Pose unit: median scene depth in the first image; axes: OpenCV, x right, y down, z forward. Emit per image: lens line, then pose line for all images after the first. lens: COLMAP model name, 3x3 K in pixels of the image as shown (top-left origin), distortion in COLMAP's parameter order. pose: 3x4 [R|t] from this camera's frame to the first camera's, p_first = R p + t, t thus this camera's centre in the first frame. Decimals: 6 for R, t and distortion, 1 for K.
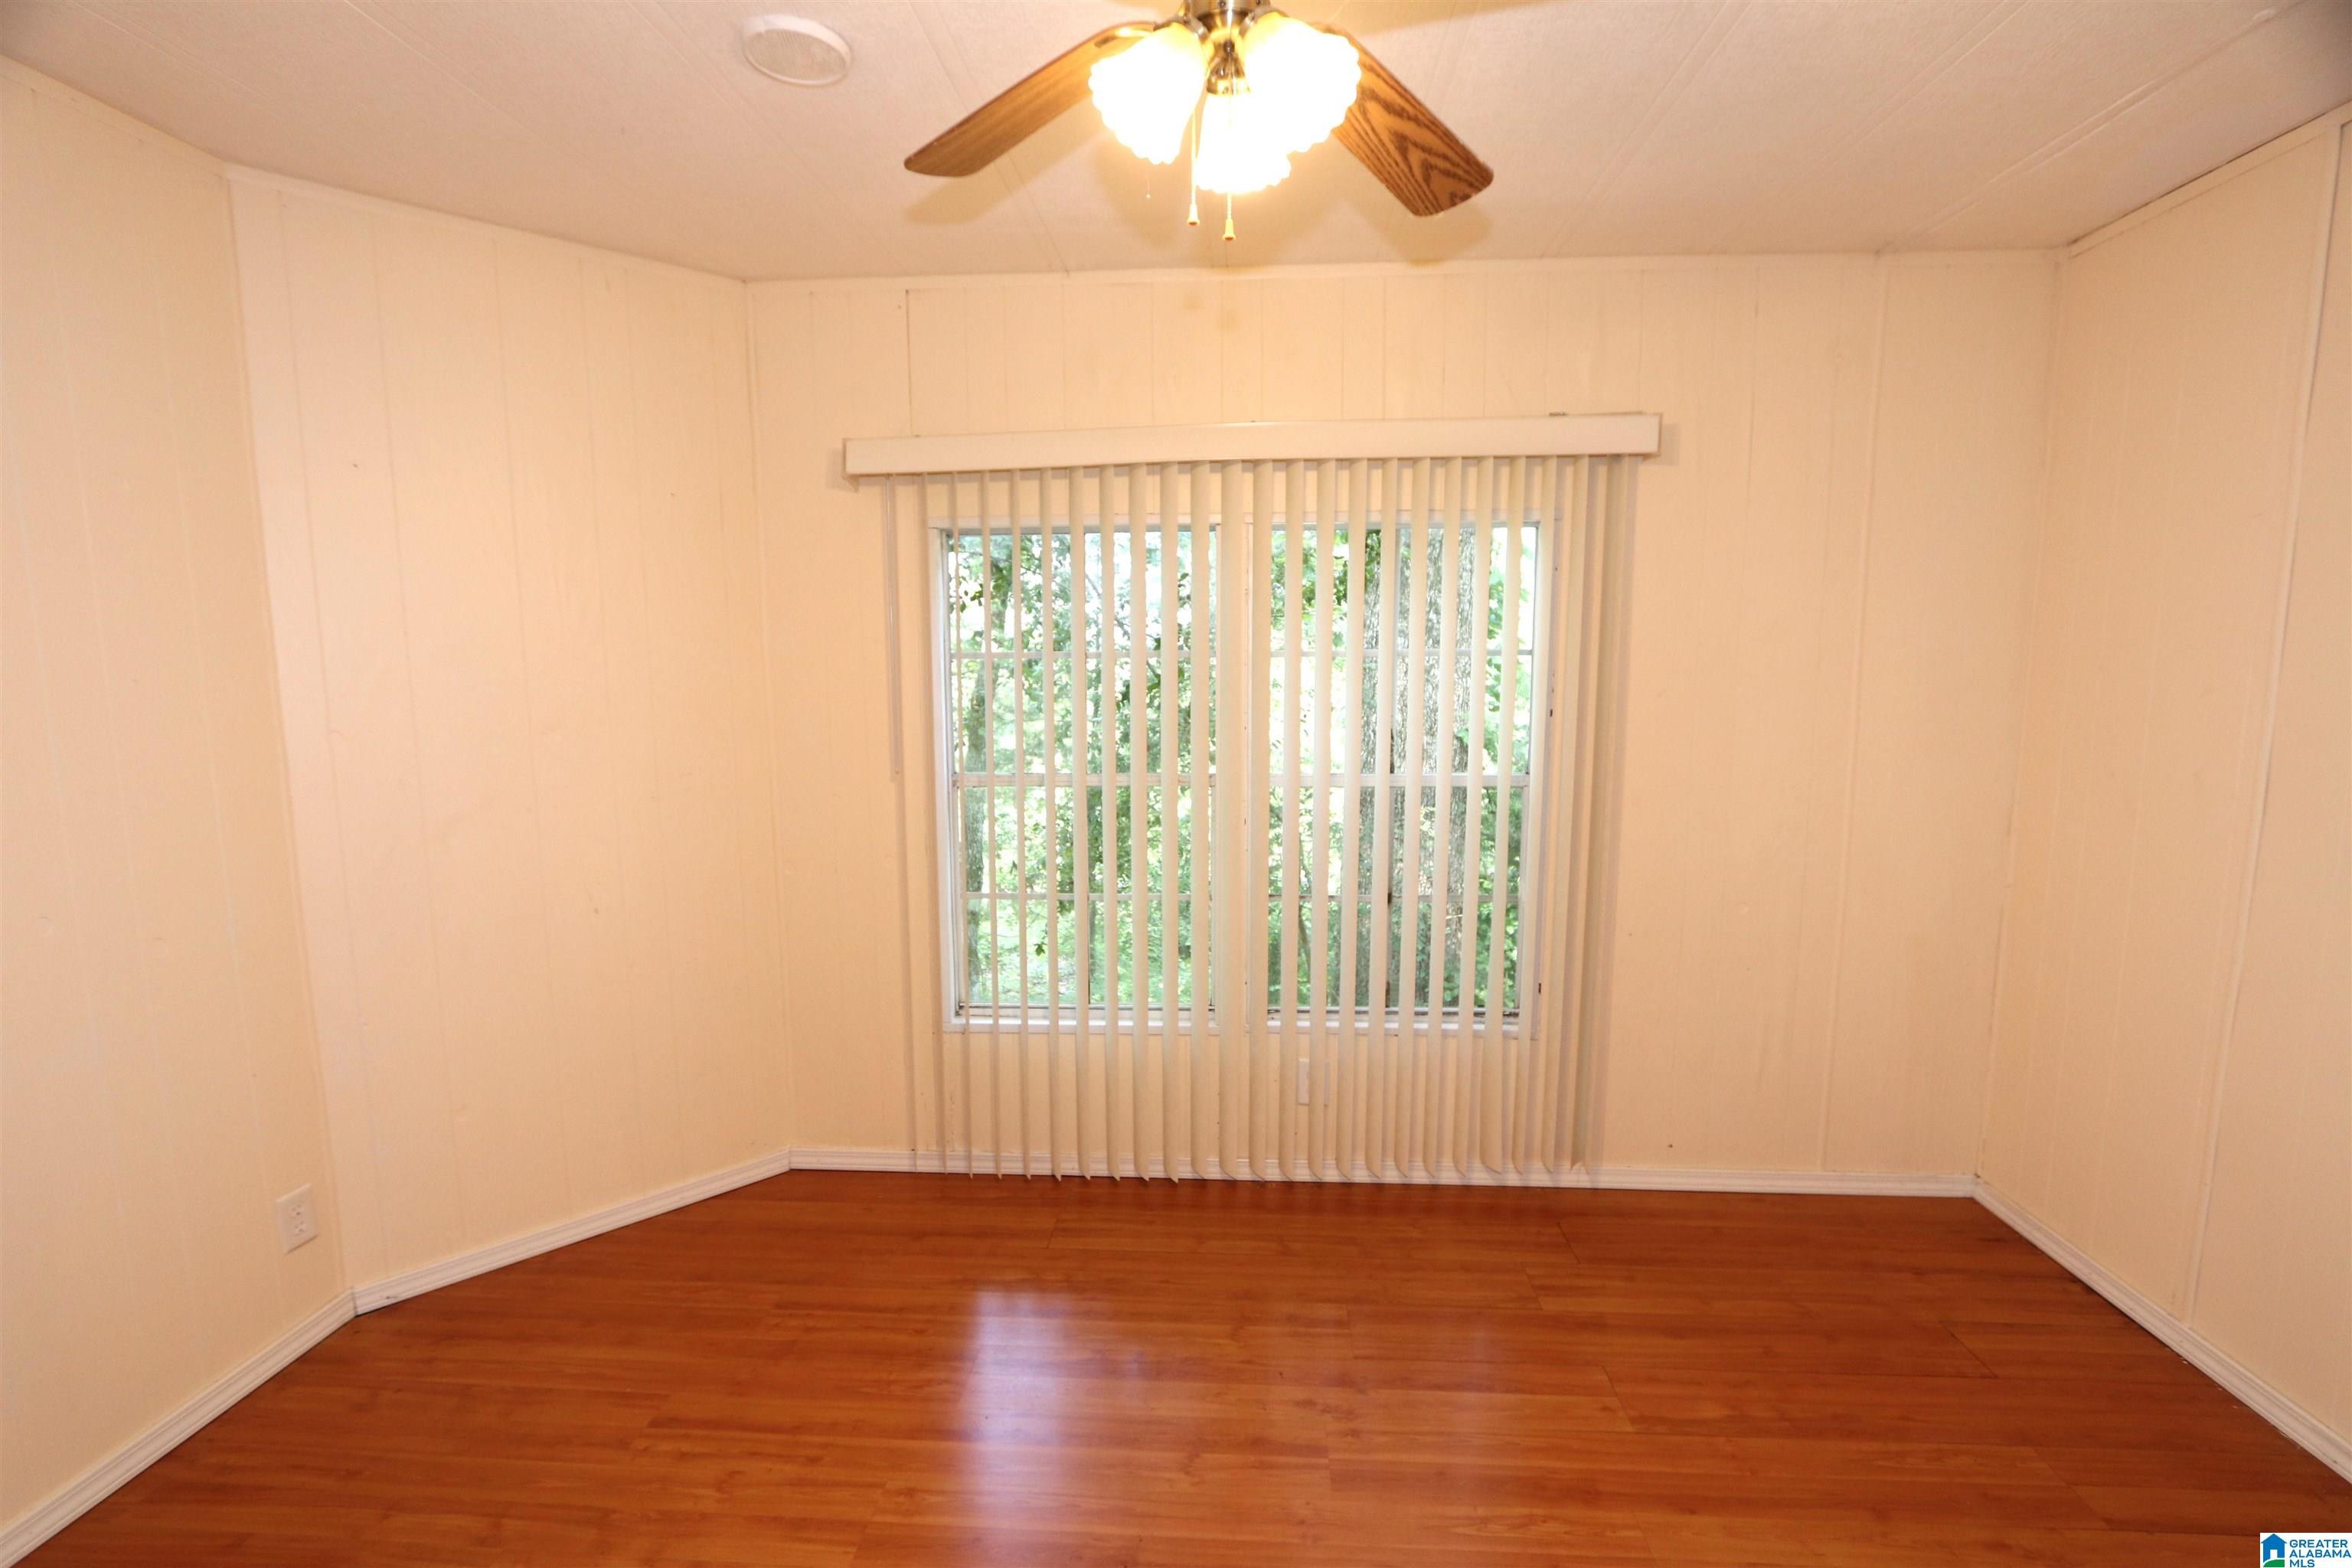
lens RADIAL K [[1087.3, 0, 1180.0], [0, 1087.3, 796.3], [0, 0, 1]] dist [-0.016518, 0.001296]
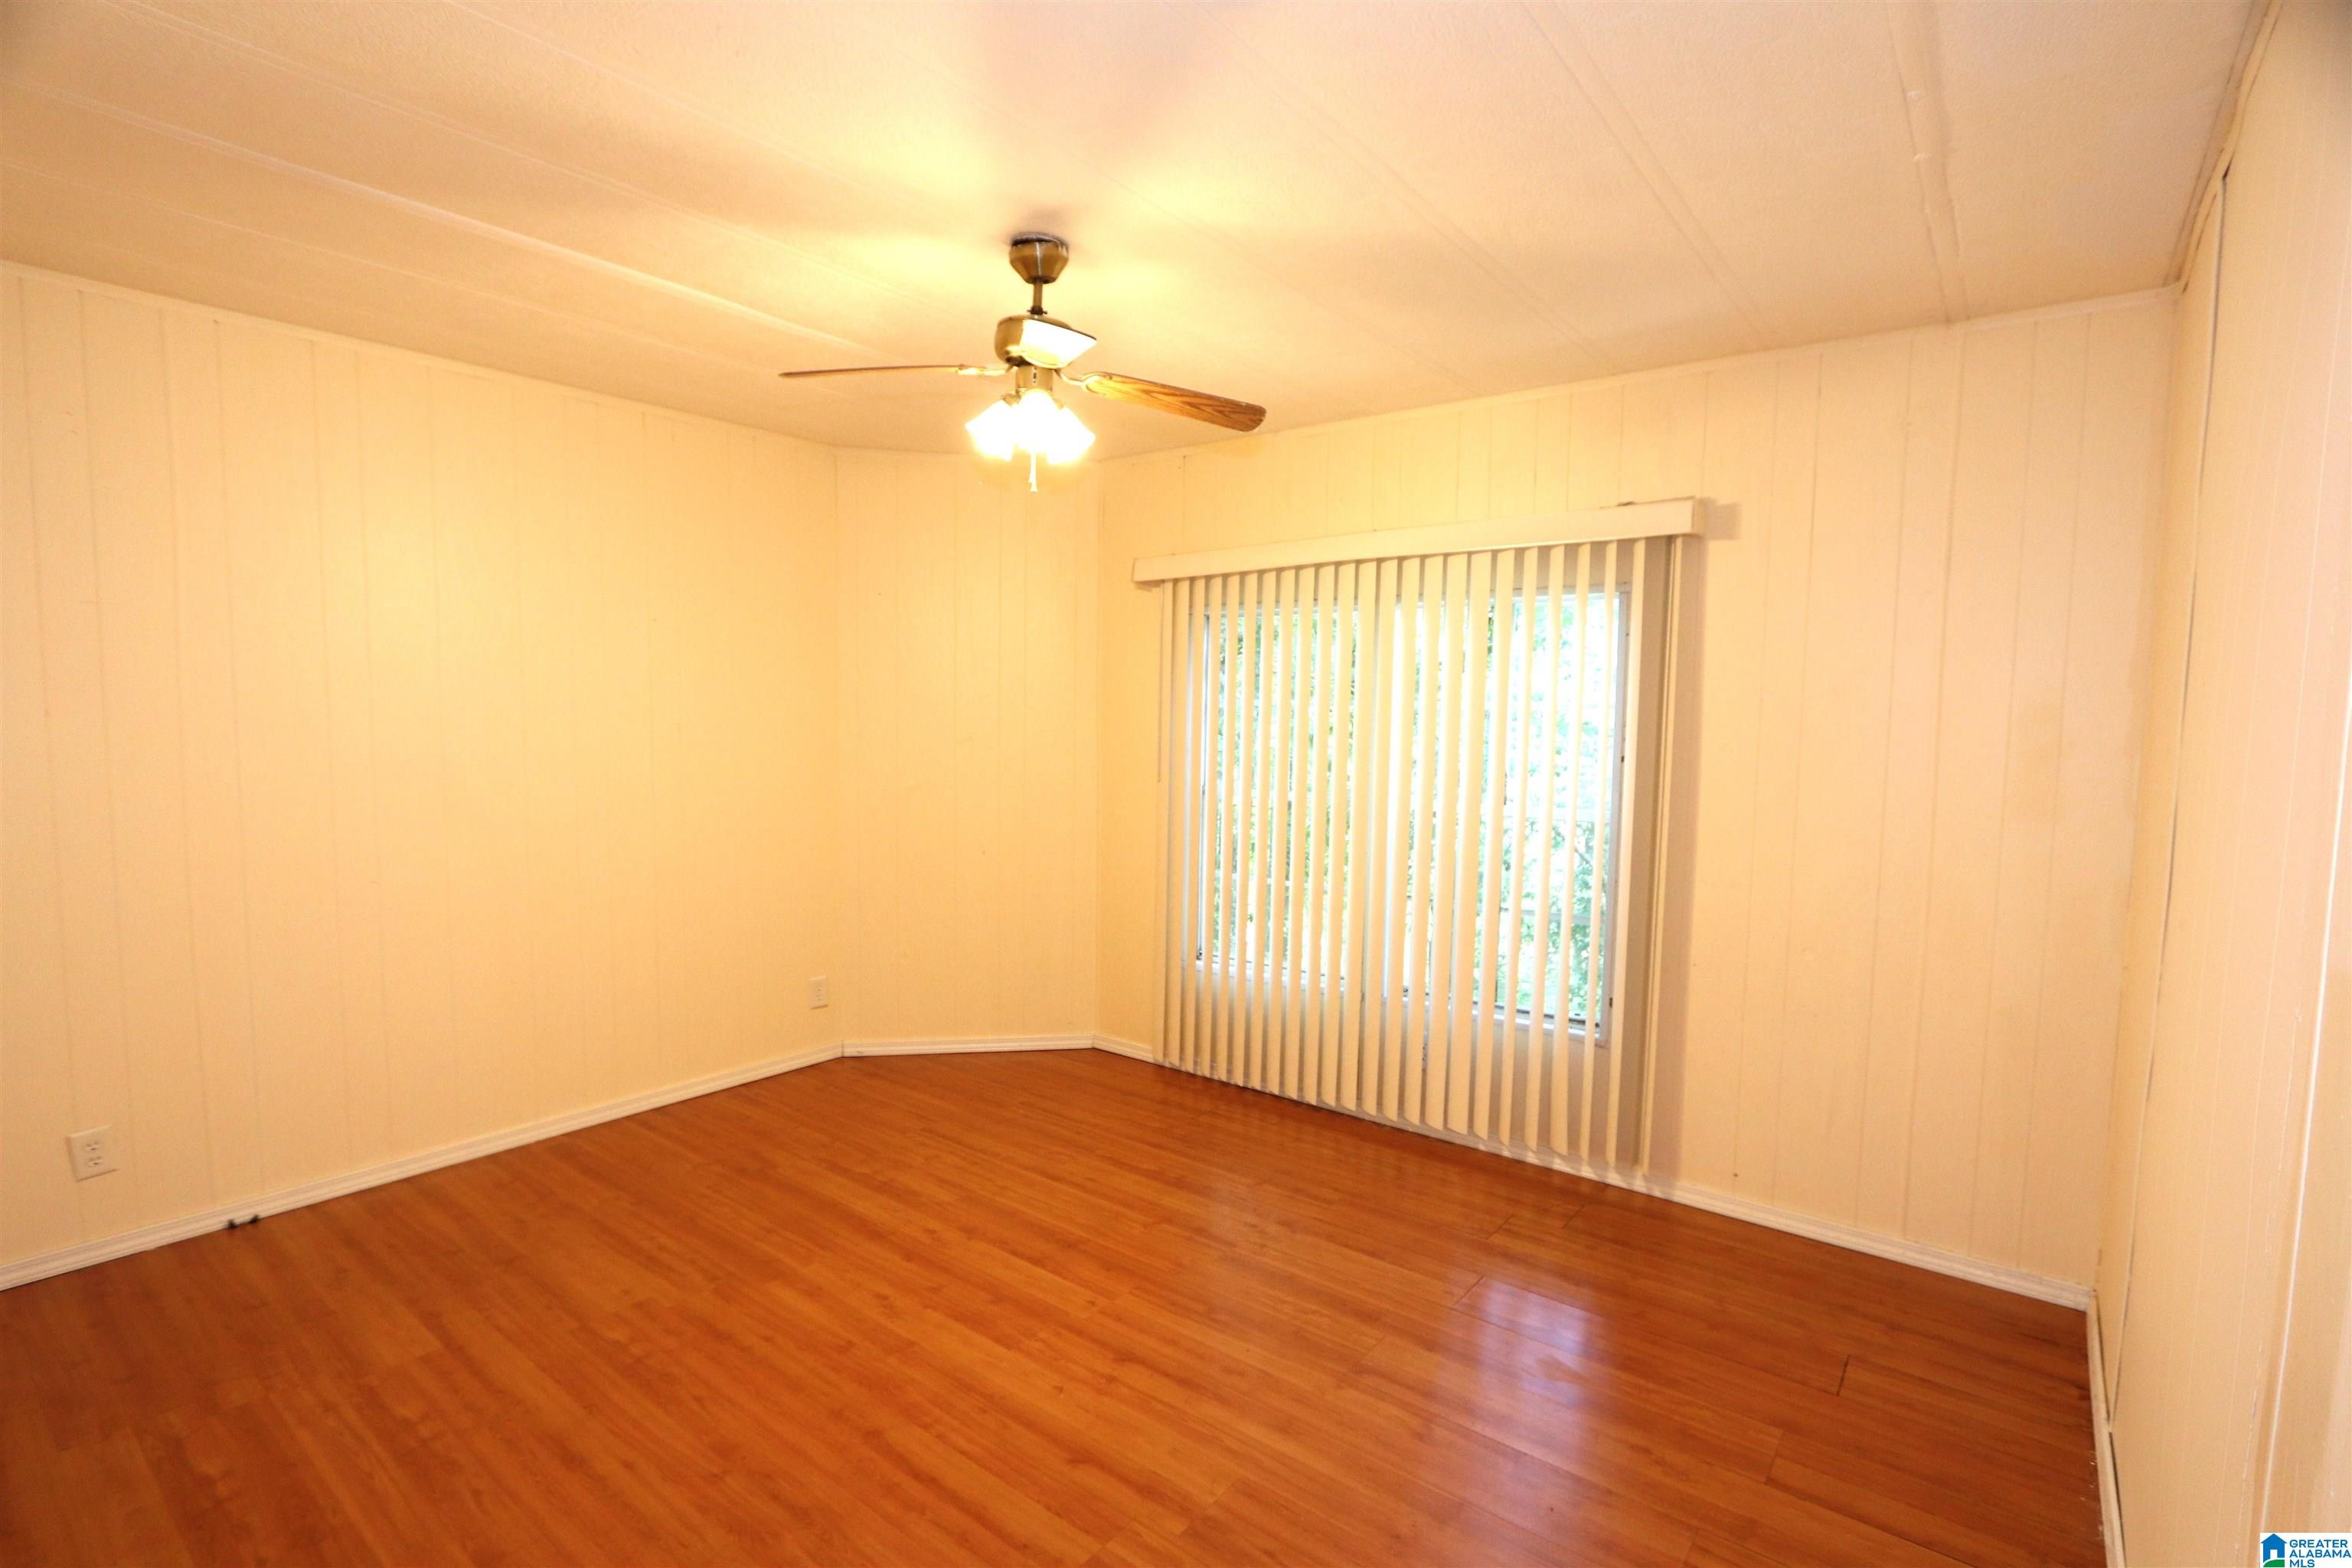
lens RADIAL K [[1087.3, 0, 1180.0], [0, 1087.3, 796.3], [0, 0, 1]] dist [-0.016518, 0.001296]
pose [[0.830012, 0.062303, -0.554255, 0.646272], [-0.089094, 0.995792, -0.021484, 0.031057], [0.550584, 0.067213, 0.832069, -0.225699]]
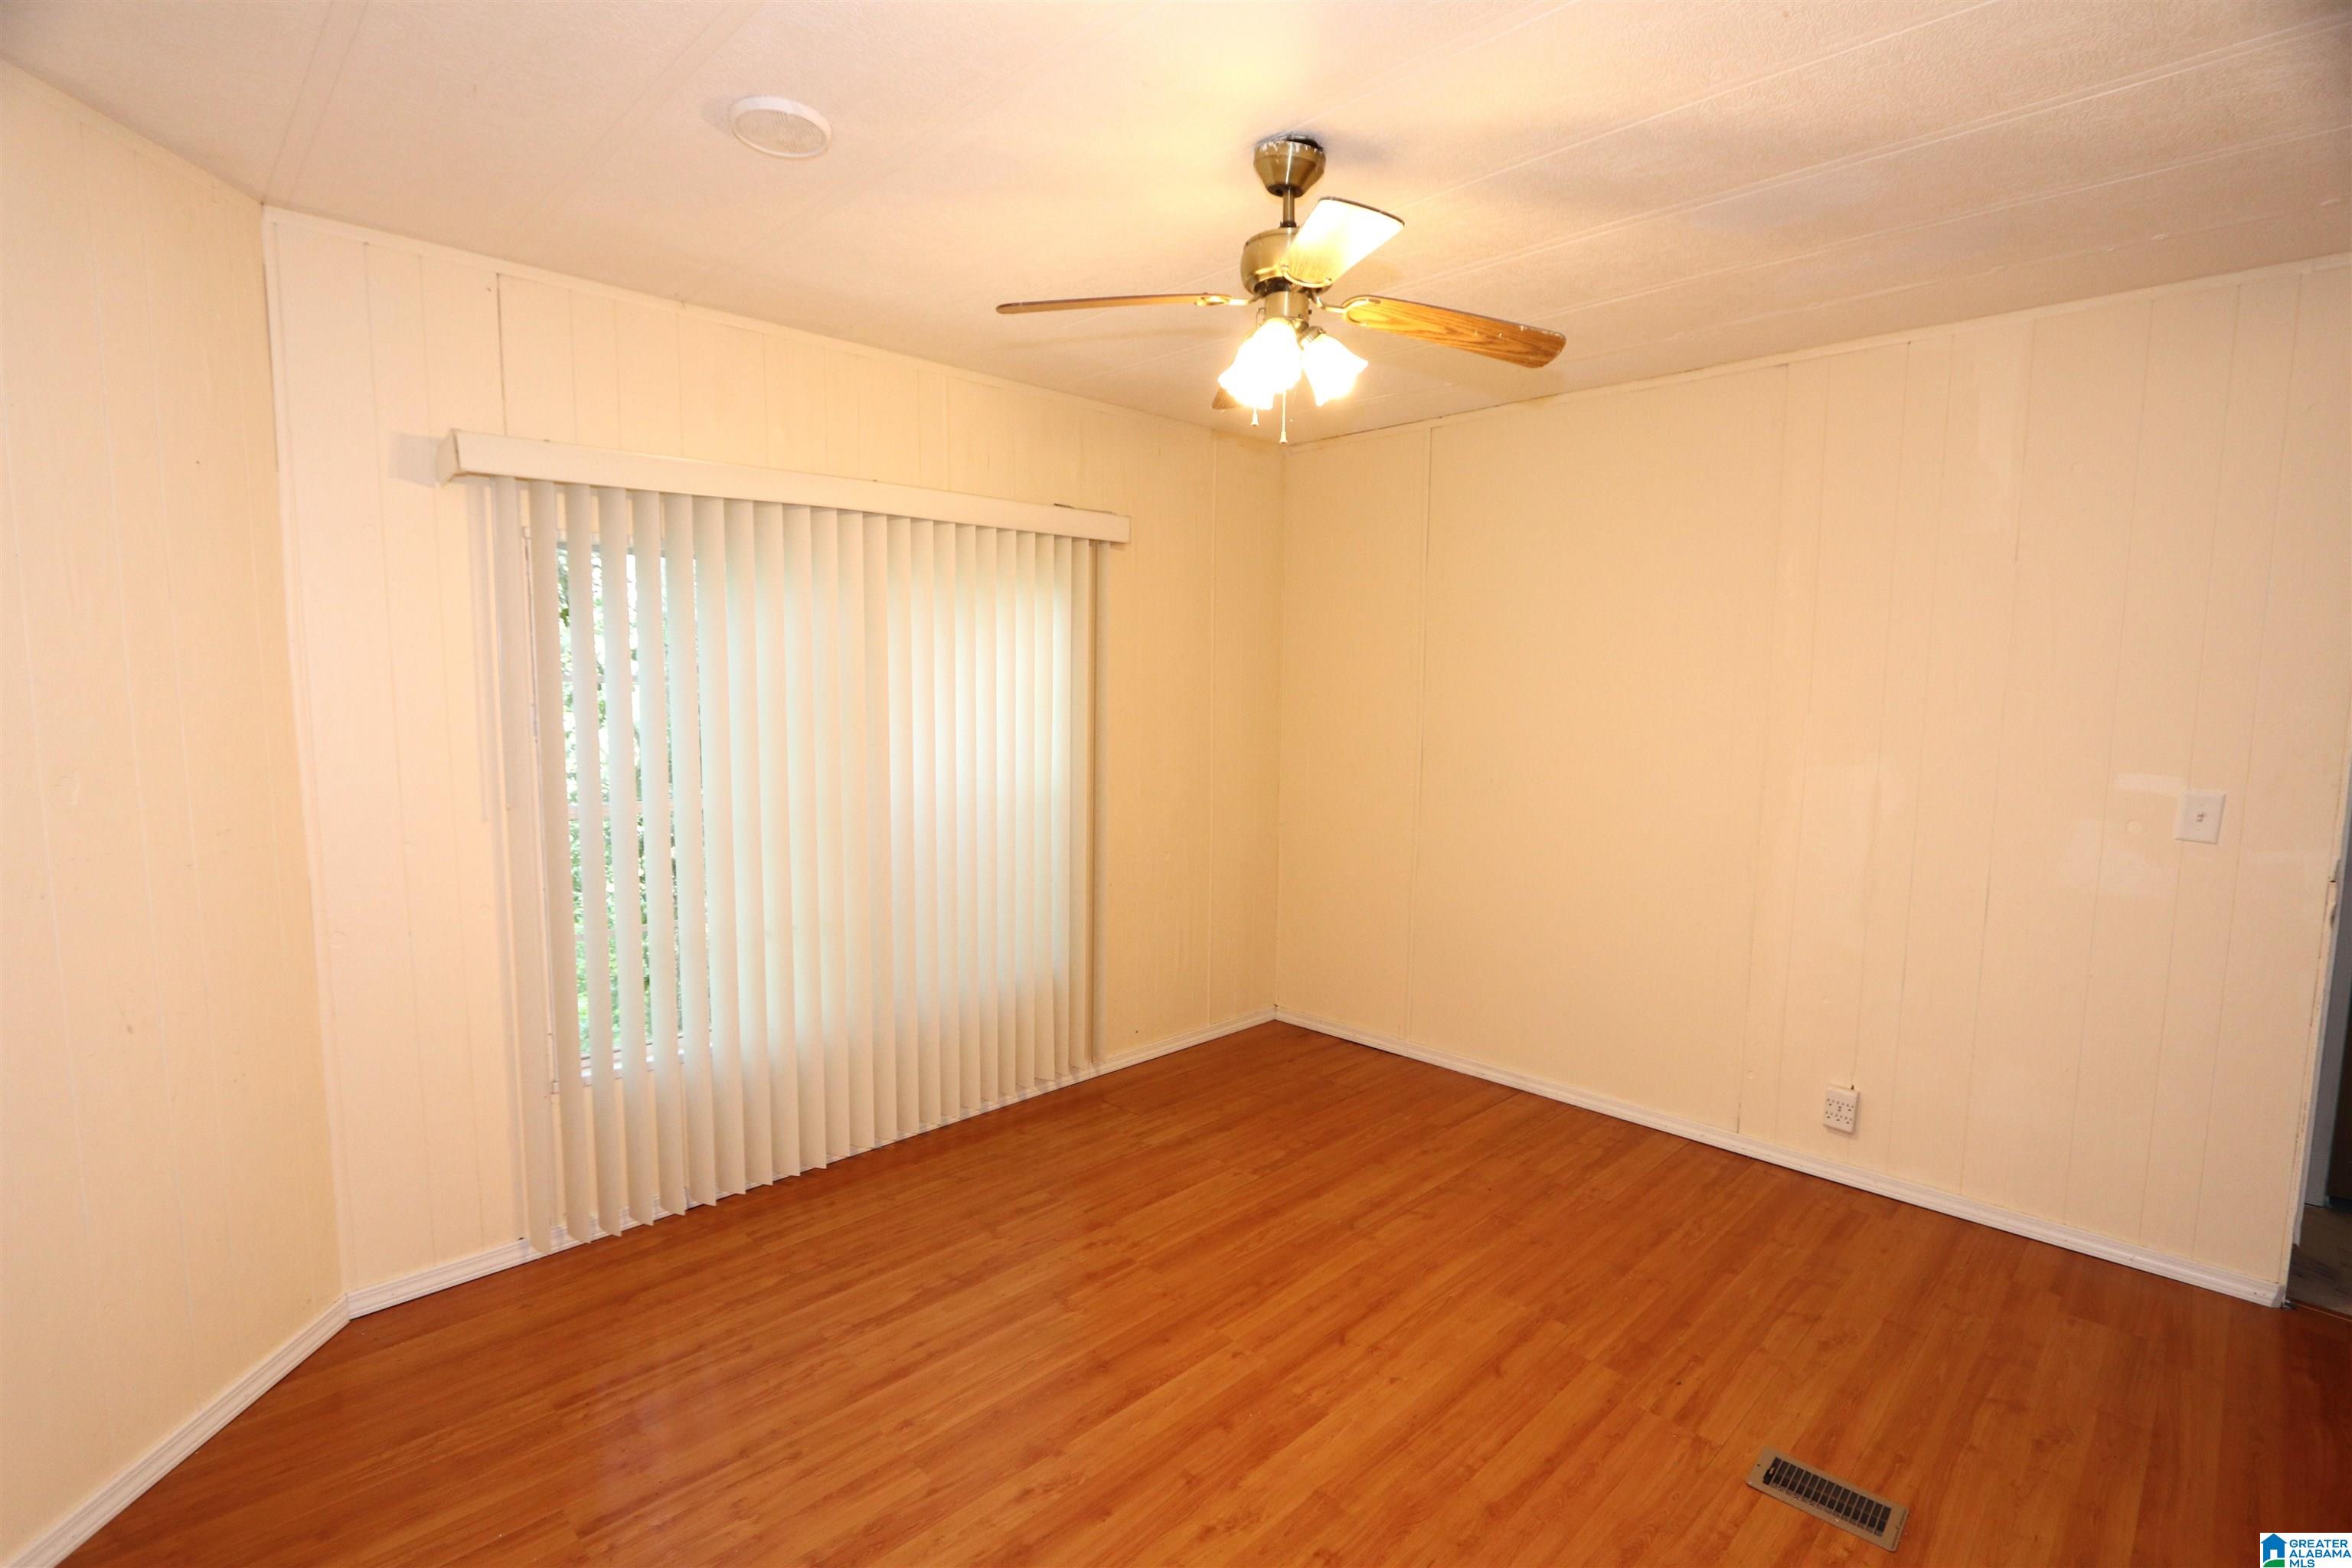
lens RADIAL K [[1087.3, 0, 1180.0], [0, 1087.3, 796.3], [0, 0, 1]] dist [-0.016518, 0.001296]
pose [[0.661687, -0.068583, 0.746637, -0.624226], [0.083812, 0.996332, 0.017243, -0.001398], [-0.745081, 0.051167, 0.665008, 0.003907]]
